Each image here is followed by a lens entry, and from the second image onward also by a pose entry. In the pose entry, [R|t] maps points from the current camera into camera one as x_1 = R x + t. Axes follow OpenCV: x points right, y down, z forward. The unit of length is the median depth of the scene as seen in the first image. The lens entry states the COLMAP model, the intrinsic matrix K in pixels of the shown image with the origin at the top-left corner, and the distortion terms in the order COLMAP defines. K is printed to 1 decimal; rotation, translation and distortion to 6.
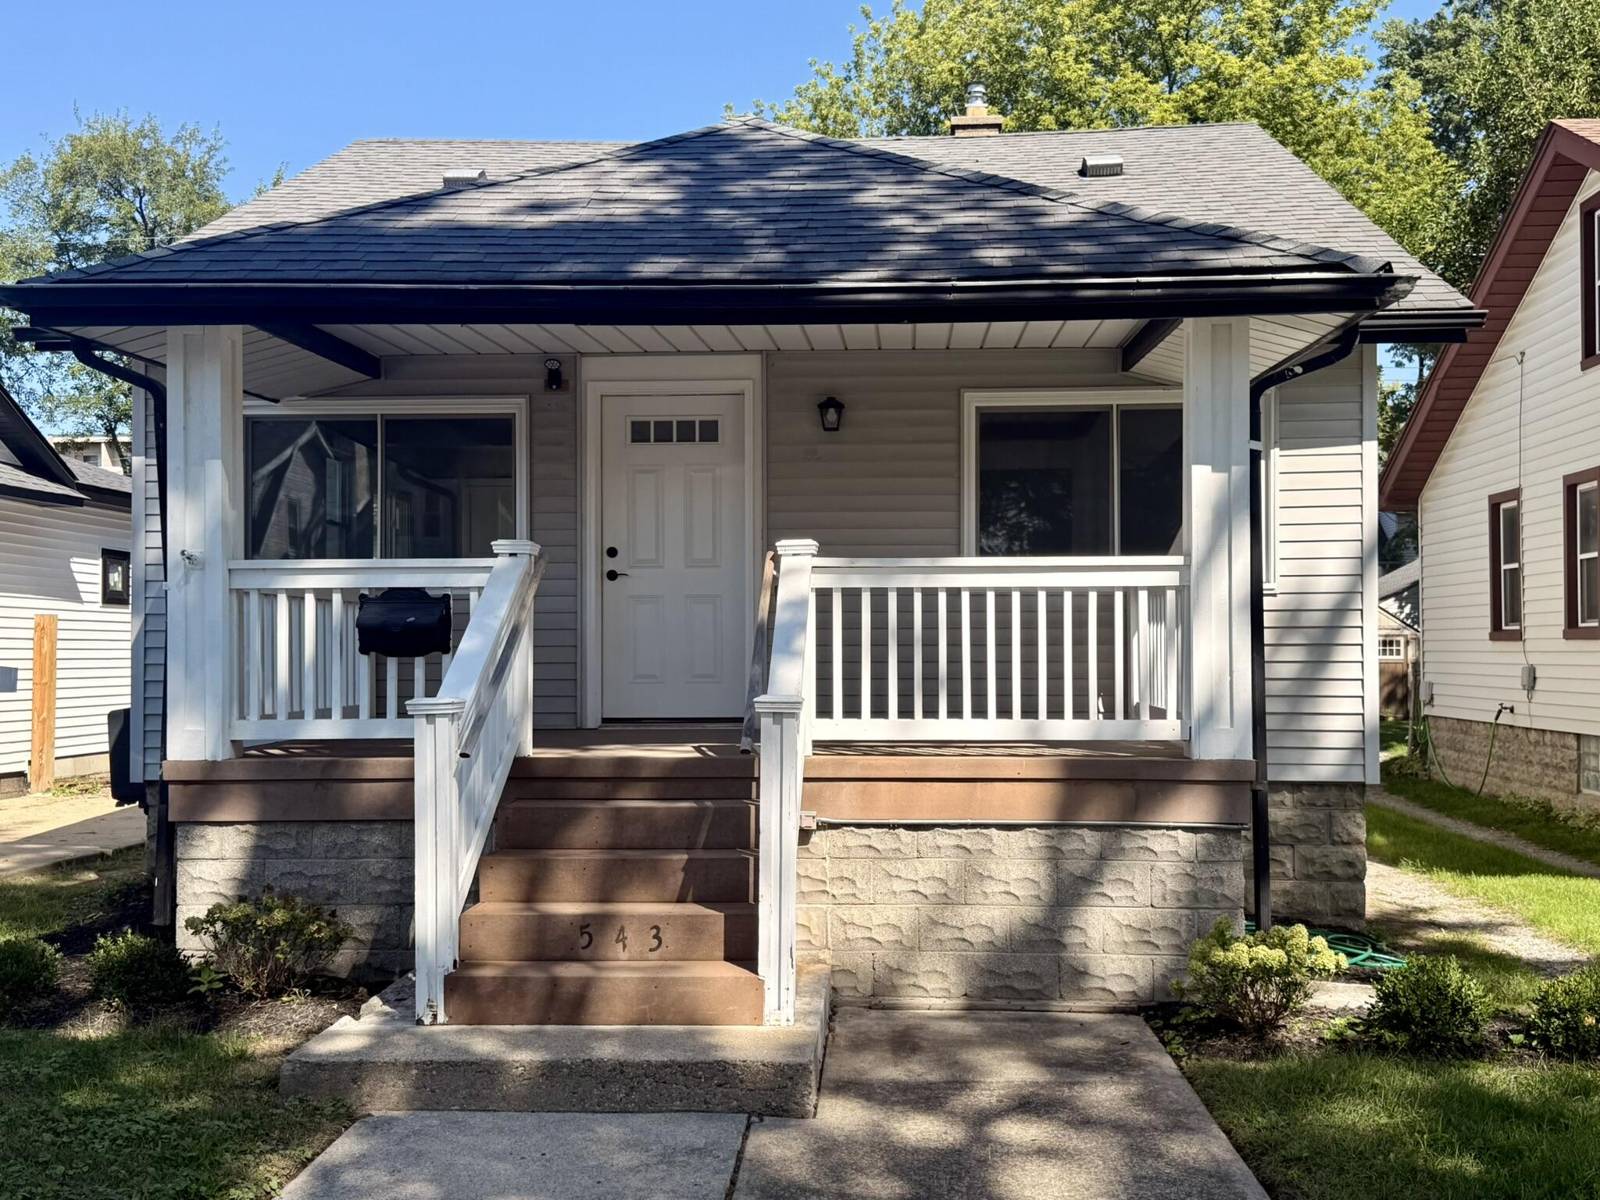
lens RADIAL K [[1689.5, 0, 795.2], [0, 1689.5, 606.0], [0, 0, 1]] dist [0.142453, 0.000000]
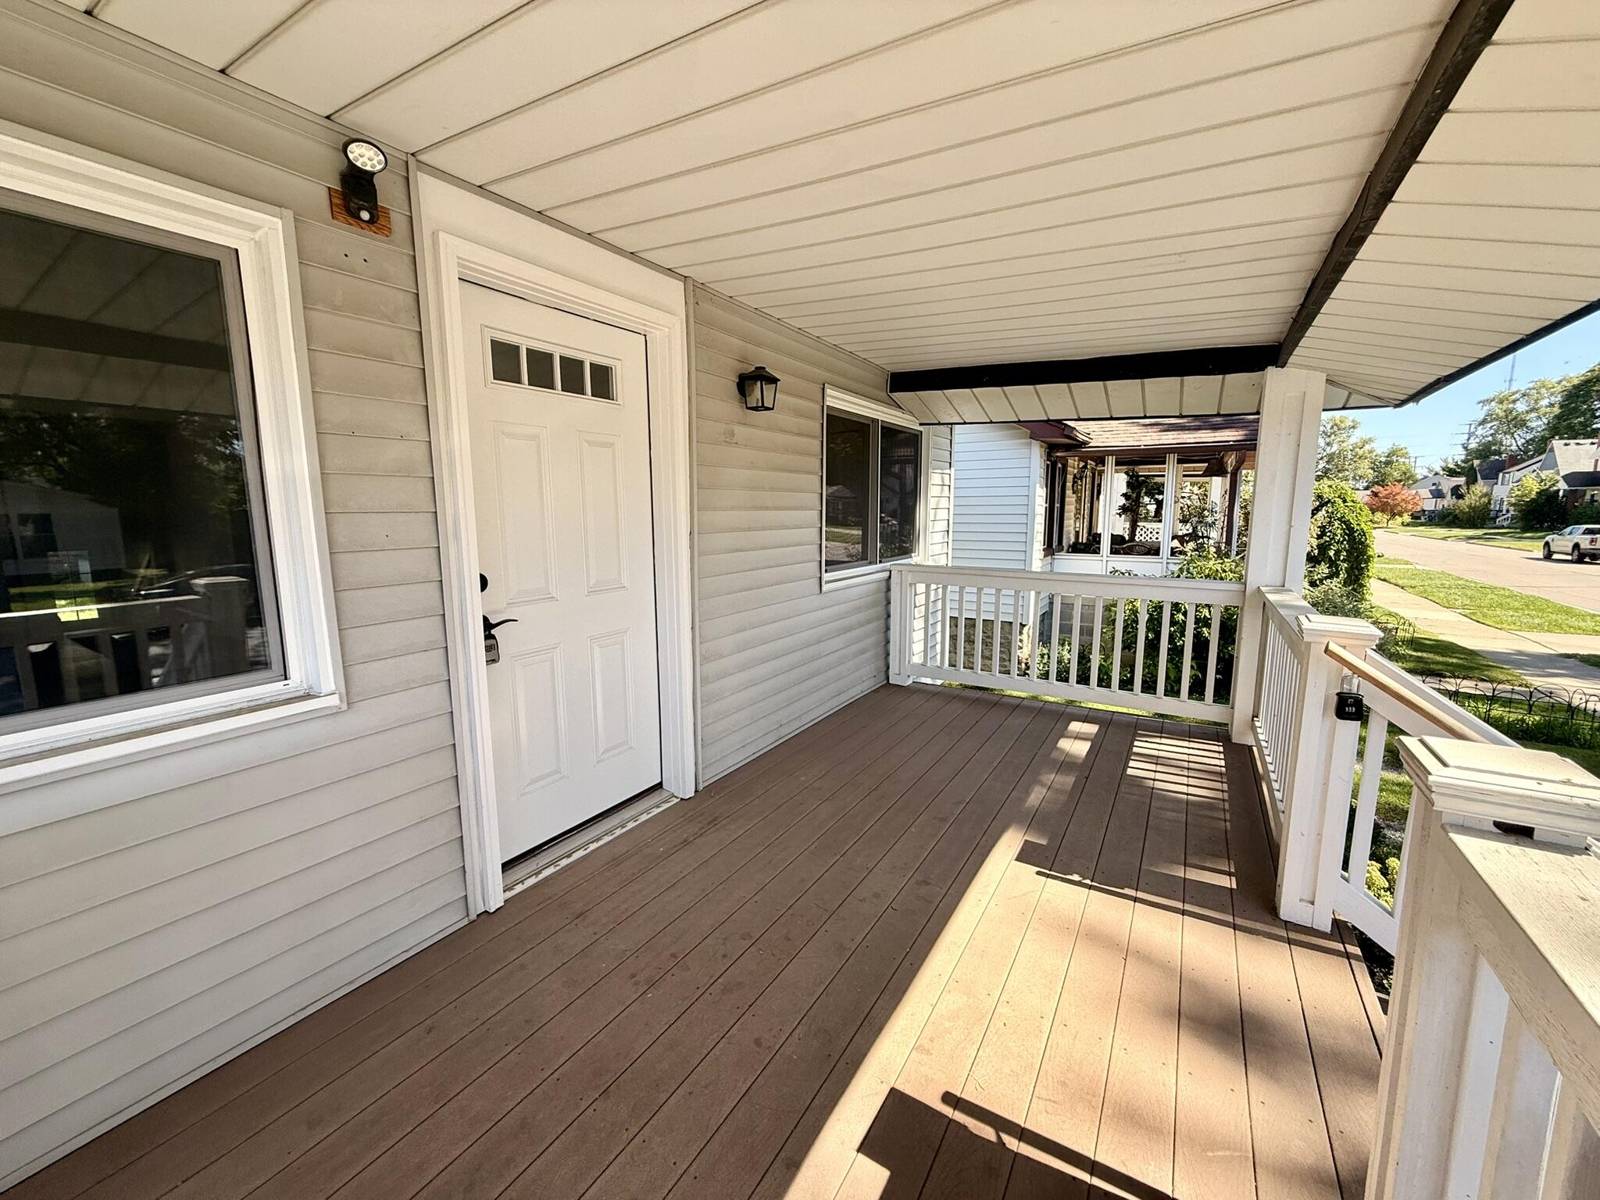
lens RADIAL K [[645.1, 0, 801.9], [0, 645.1, 598.3], [0, 0, 1]] dist [-0.001568, -0.000082]
pose [[0.467183, -0.121218, 0.875812, -0.320644], [-0.024643, 0.988387, 0.149945, -0.079444], [-0.883817, -0.091635, 0.458771, 1.071940]]
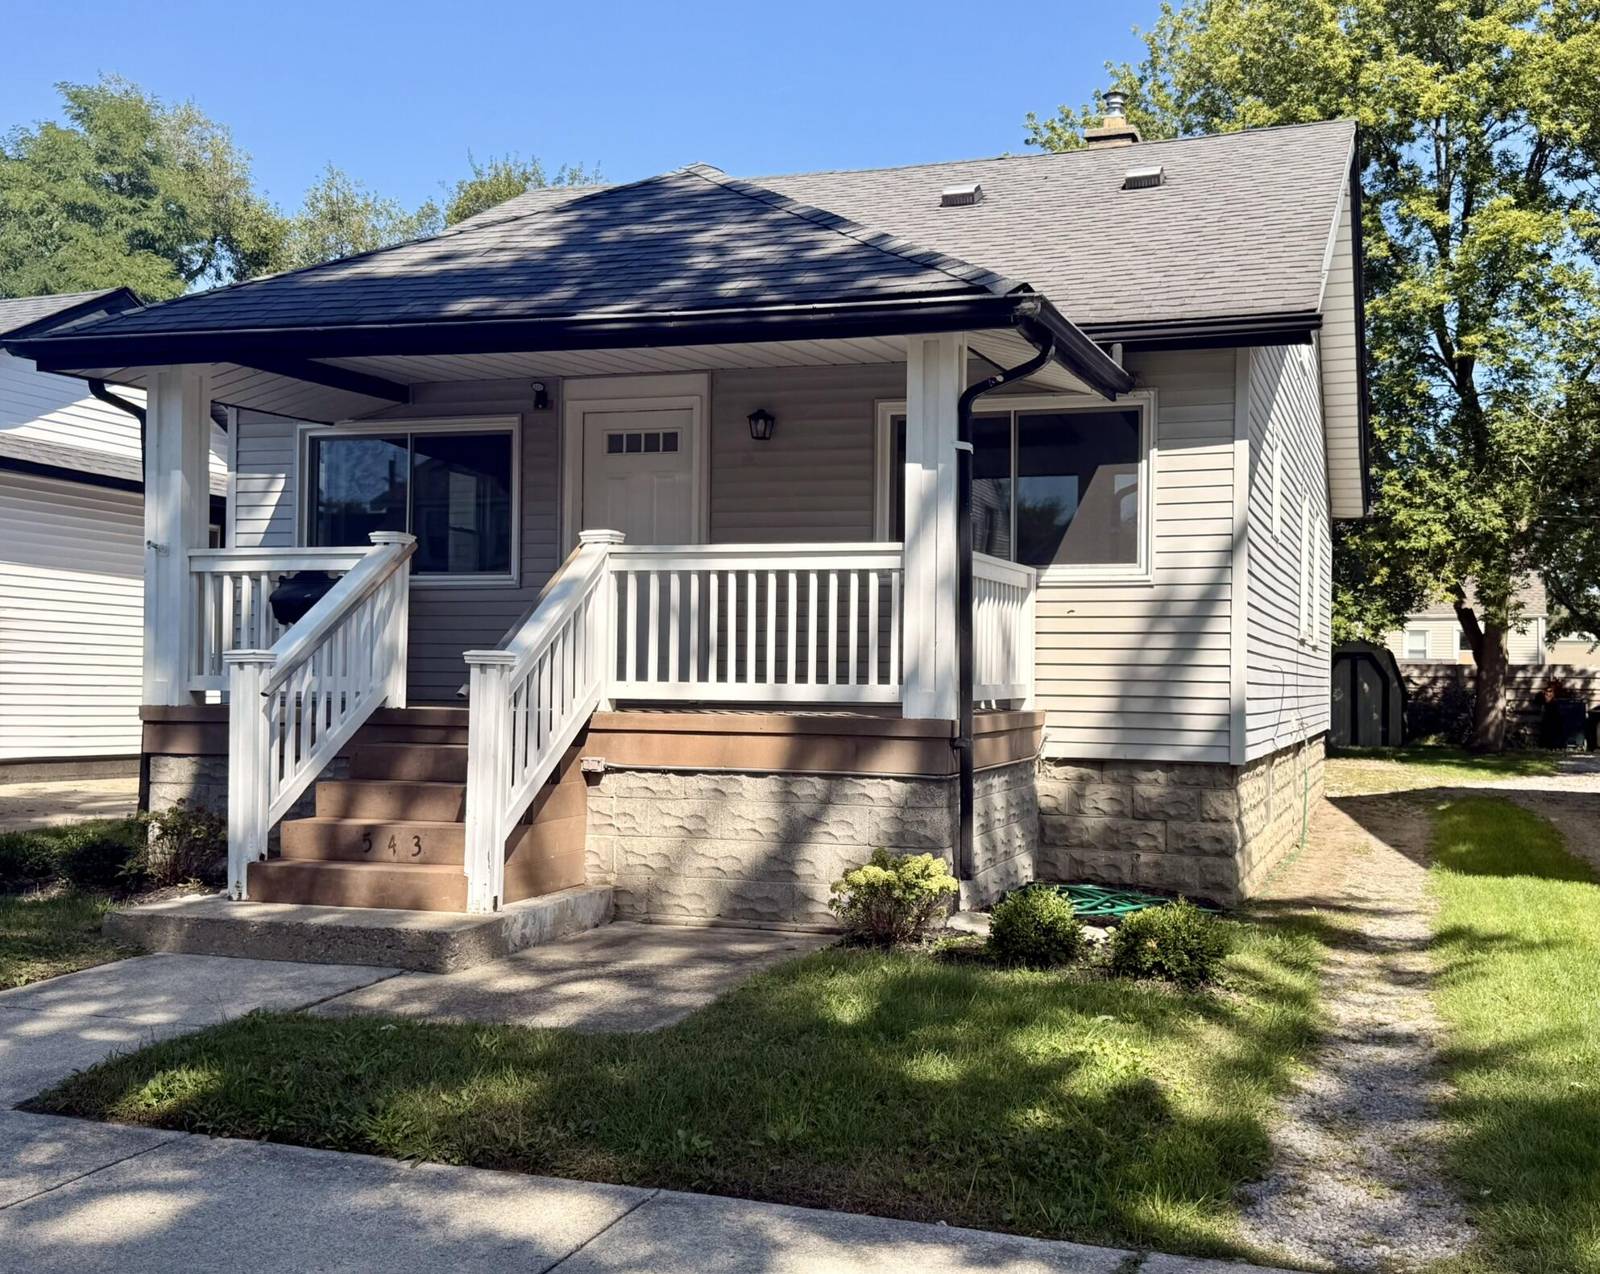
lens RADIAL K [[1785.7, 0, 804.2], [0, 1785.7, 630.1], [0, 0, 1]] dist [0.143482, 0.000000]
pose [[0.964102, 0.008891, -0.265383, 0.469470], [-0.009501, 0.999954, -0.001018, 0.030764], [0.265362, 0.003503, 0.964142, -0.175318]]
